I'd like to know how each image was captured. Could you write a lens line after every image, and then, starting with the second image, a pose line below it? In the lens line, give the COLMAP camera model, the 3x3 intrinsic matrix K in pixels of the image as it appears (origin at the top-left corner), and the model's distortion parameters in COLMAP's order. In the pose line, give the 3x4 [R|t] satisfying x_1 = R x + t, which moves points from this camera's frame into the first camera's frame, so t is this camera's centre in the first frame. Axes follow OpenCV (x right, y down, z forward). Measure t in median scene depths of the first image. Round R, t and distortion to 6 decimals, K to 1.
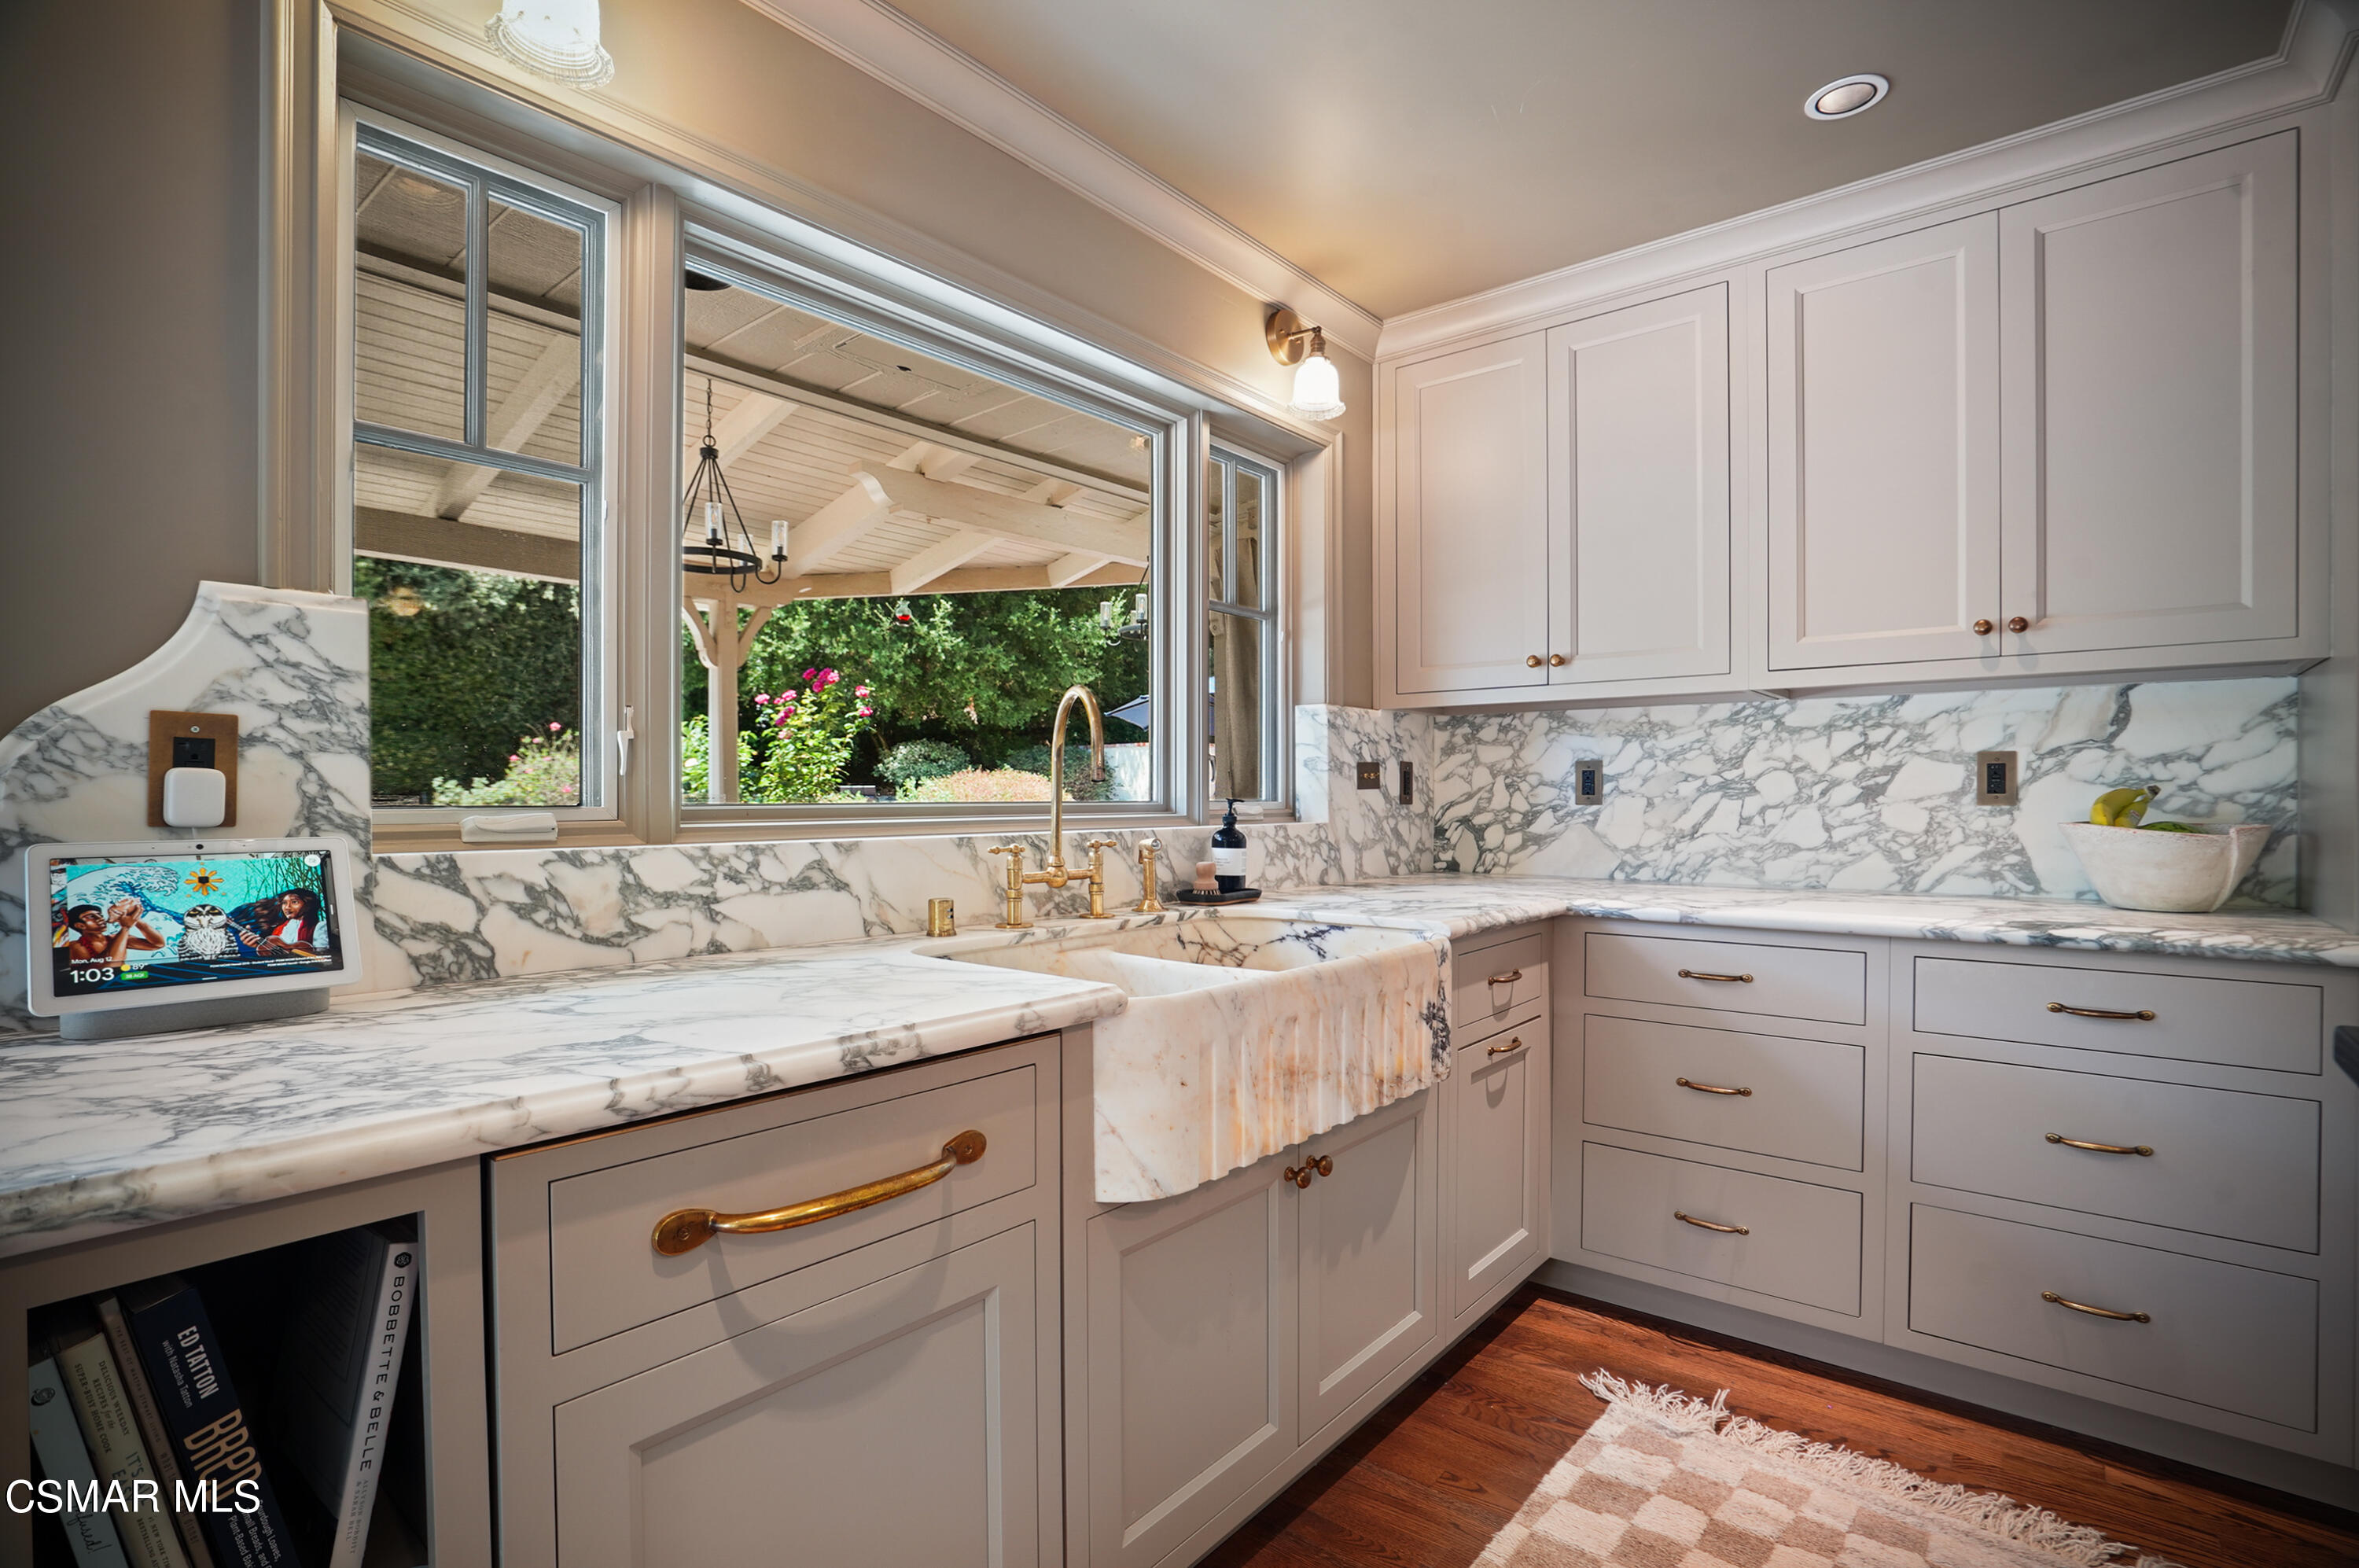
lens RADIAL K [[1094.7, 0, 1162.4], [0, 1094.7, 808.2], [0, 0, 1]] dist [-0.044602, 0.006489]
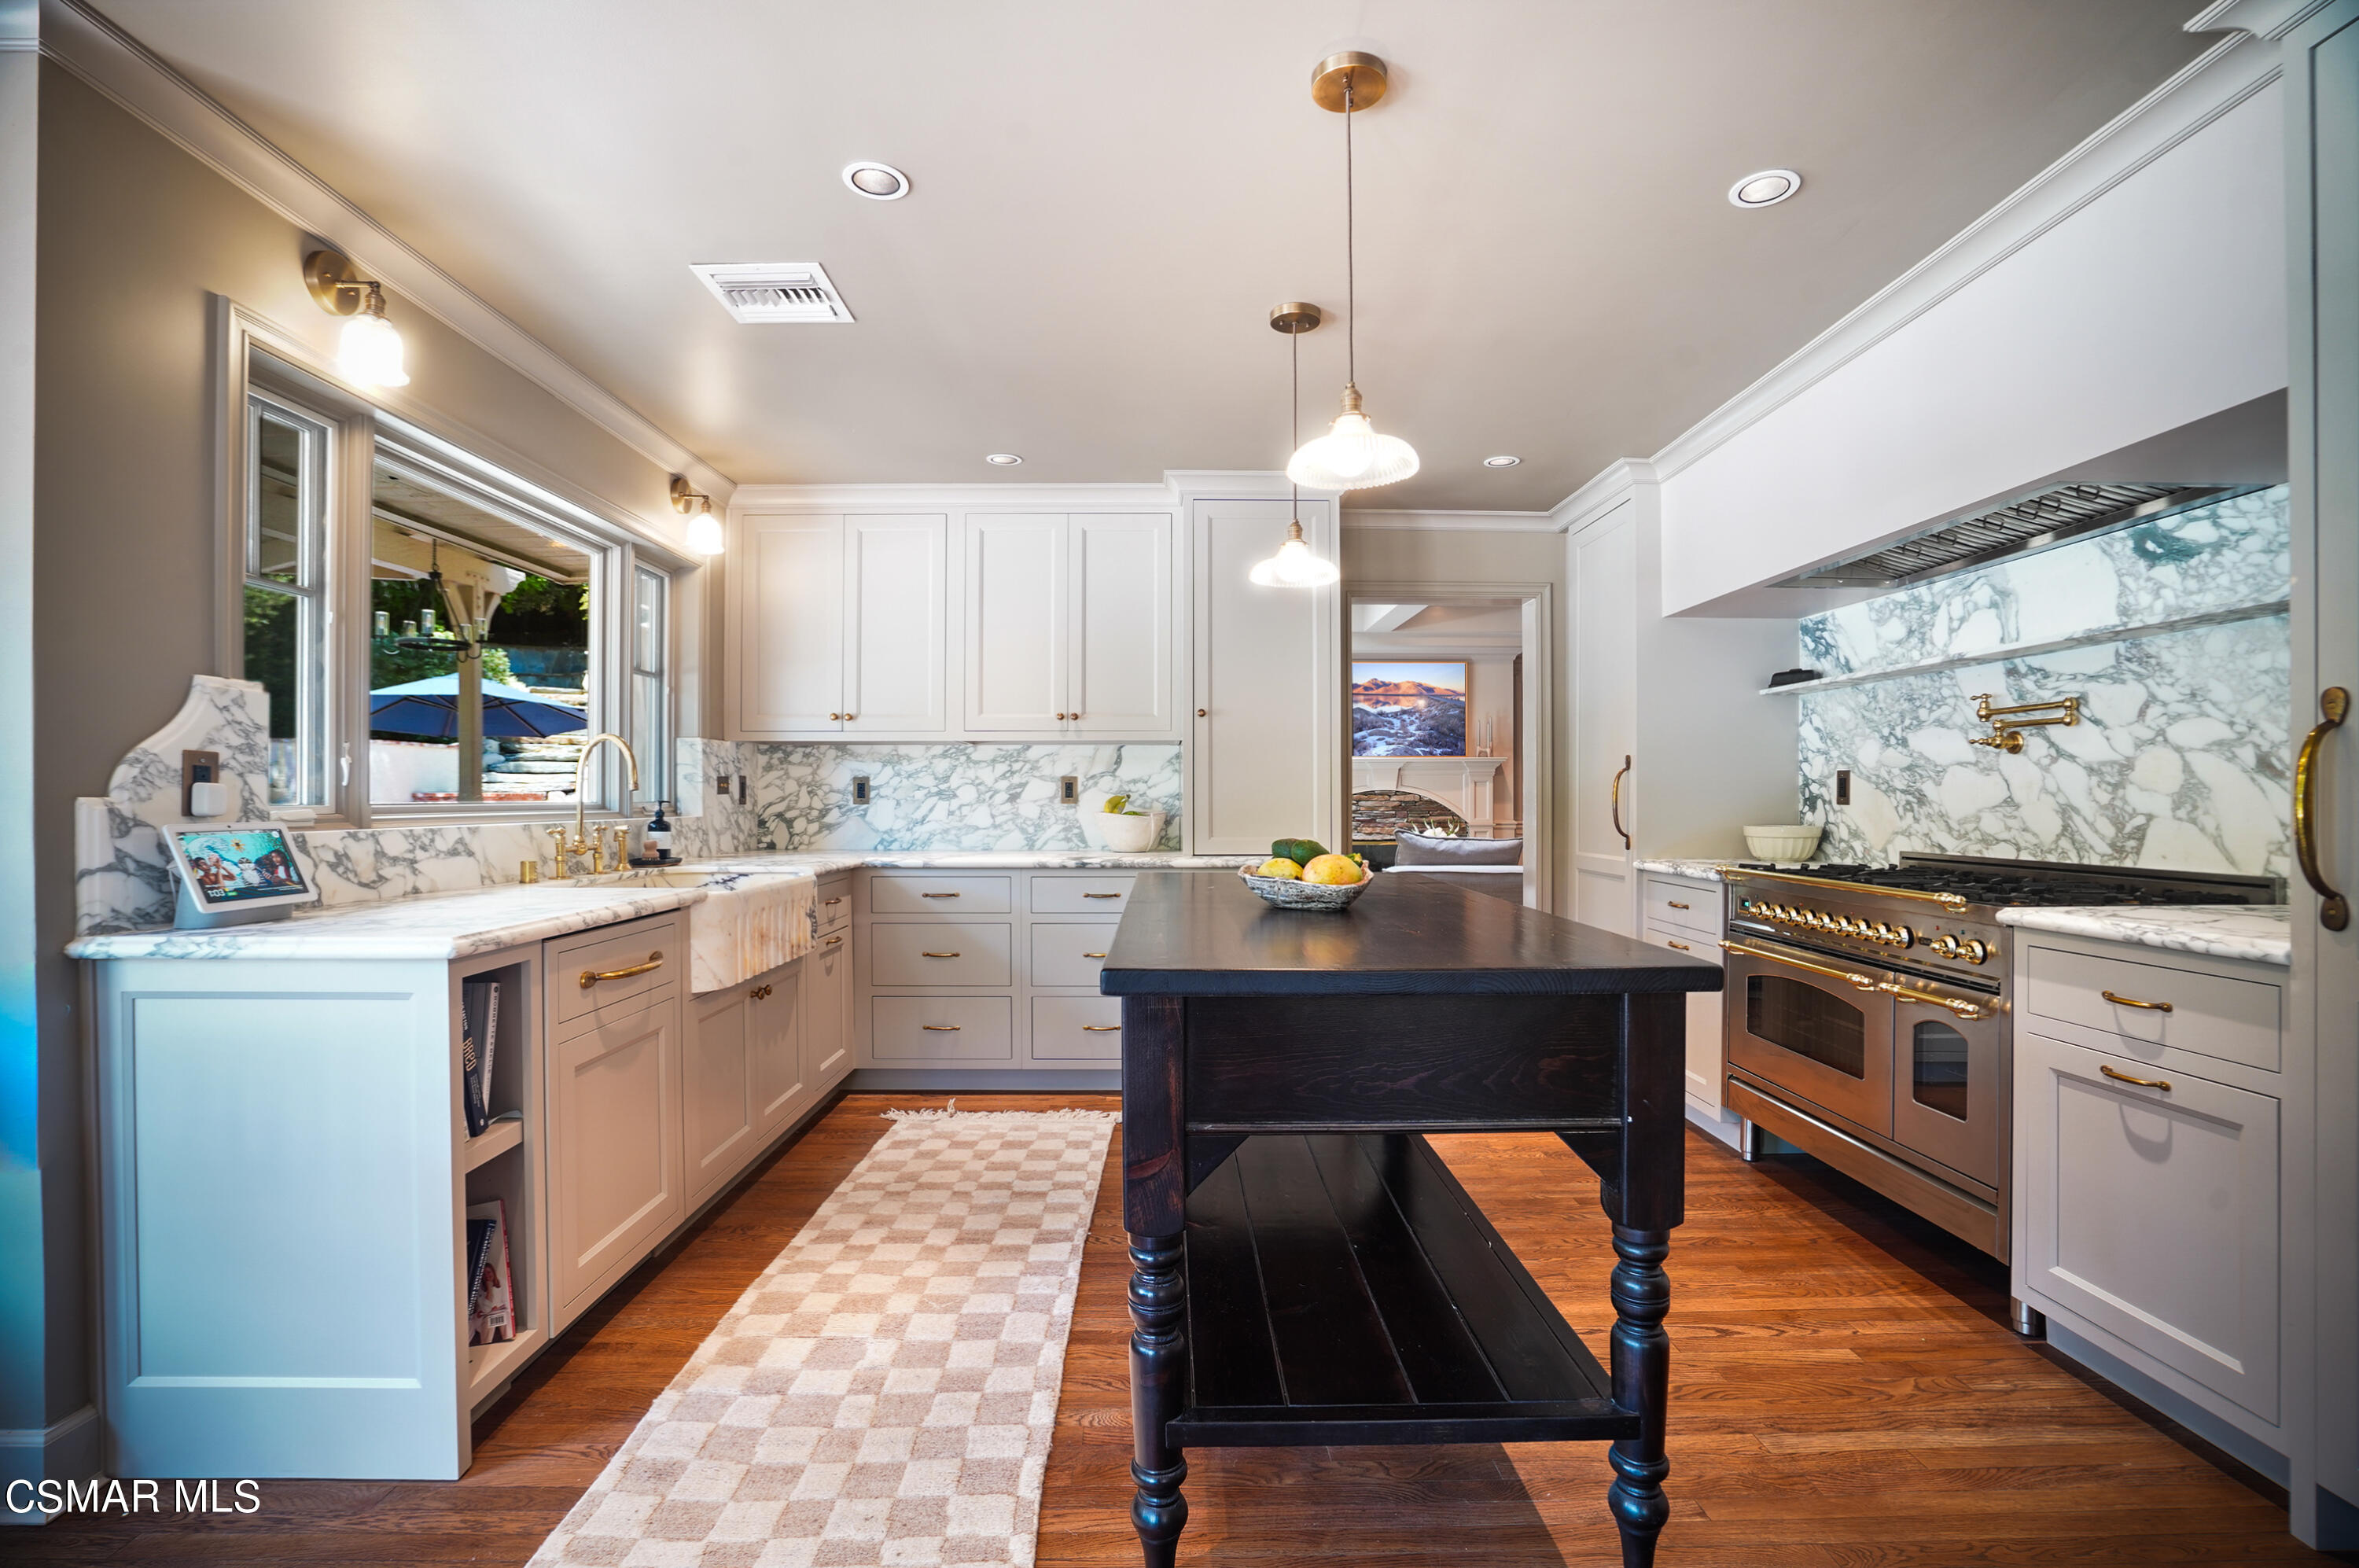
lens RADIAL K [[1094.7, 0, 1183.1], [0, 1094.7, 798.6], [0, 0, 1]] dist [-0.044602, 0.006489]
pose [[0.747316, 0.000751, 0.664468, -0.456337], [0.006706, 0.999940, -0.008672, 0.007703], [-0.664435, 0.010936, 0.747266, -0.734238]]
